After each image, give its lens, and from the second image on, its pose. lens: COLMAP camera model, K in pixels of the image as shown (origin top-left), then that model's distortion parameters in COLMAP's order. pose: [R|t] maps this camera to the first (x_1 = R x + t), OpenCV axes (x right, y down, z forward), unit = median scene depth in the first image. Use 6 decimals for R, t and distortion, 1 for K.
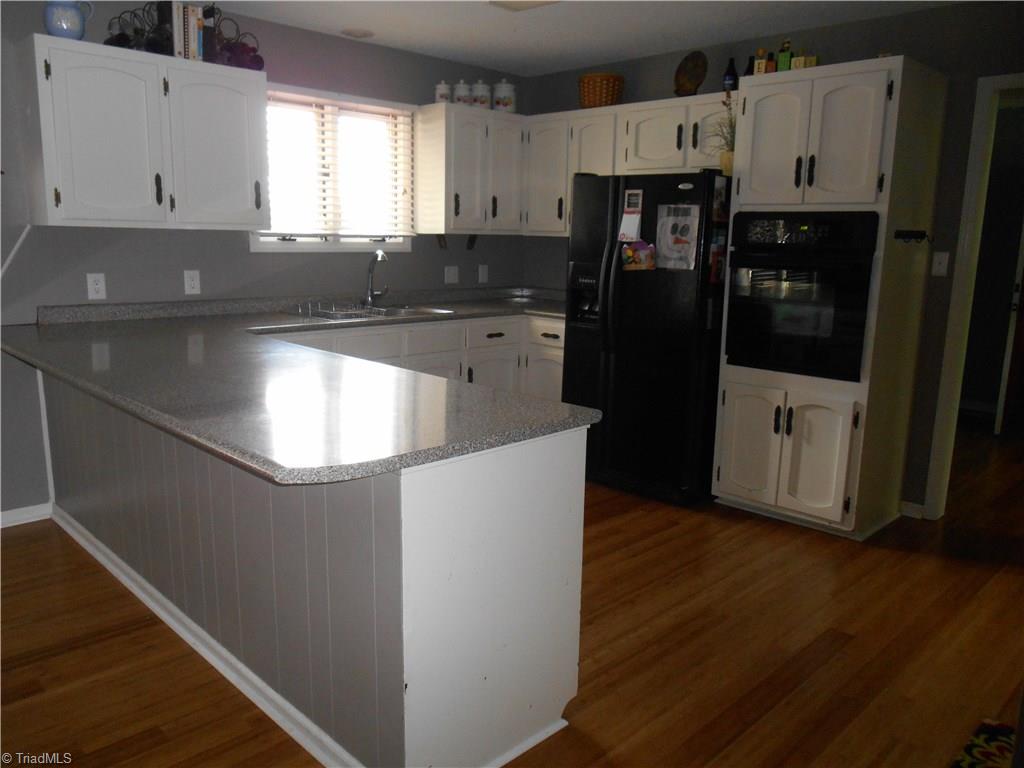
lens RADIAL K [[802.7, 0, 512.6], [0, 802.7, 382.5], [0, 0, 1]] dist [0.009881, 0.004000]
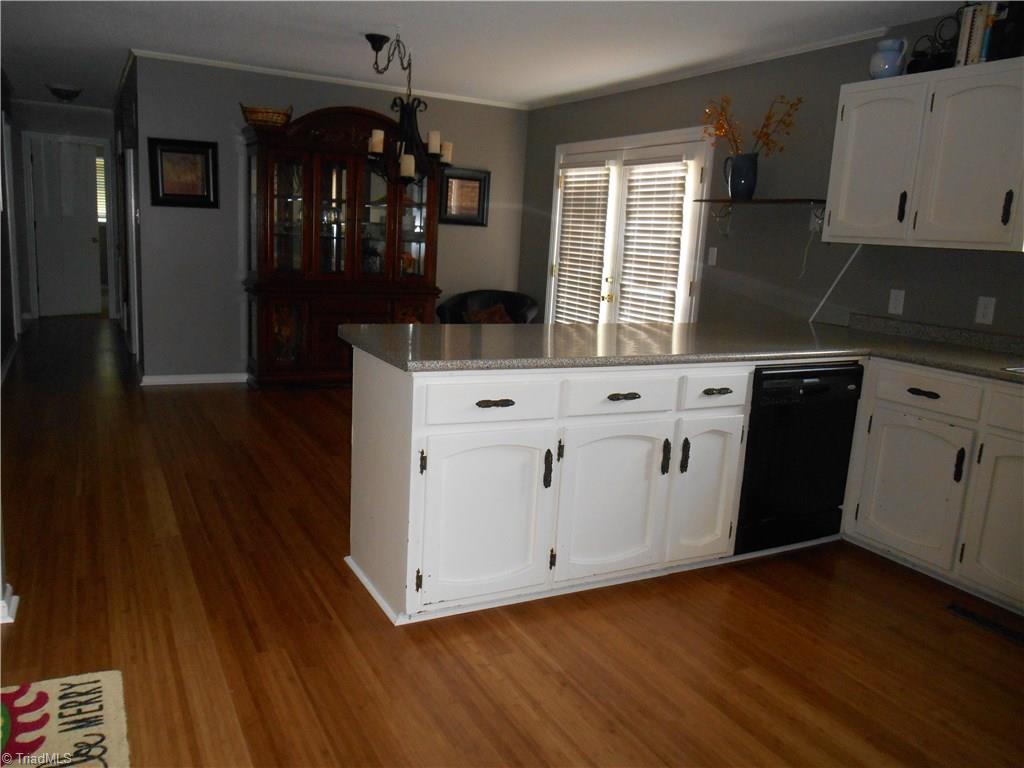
lens RADIAL K [[802.7, 0, 512.4], [0, 802.7, 385.5], [0, 0, 1]] dist [0.009881, 0.004000]
pose [[-0.269872, 0.155657, -0.950232, 0.676474], [-0.234660, 0.946462, 0.221684, -0.135885], [0.933865, 0.282807, -0.218897, 0.818152]]
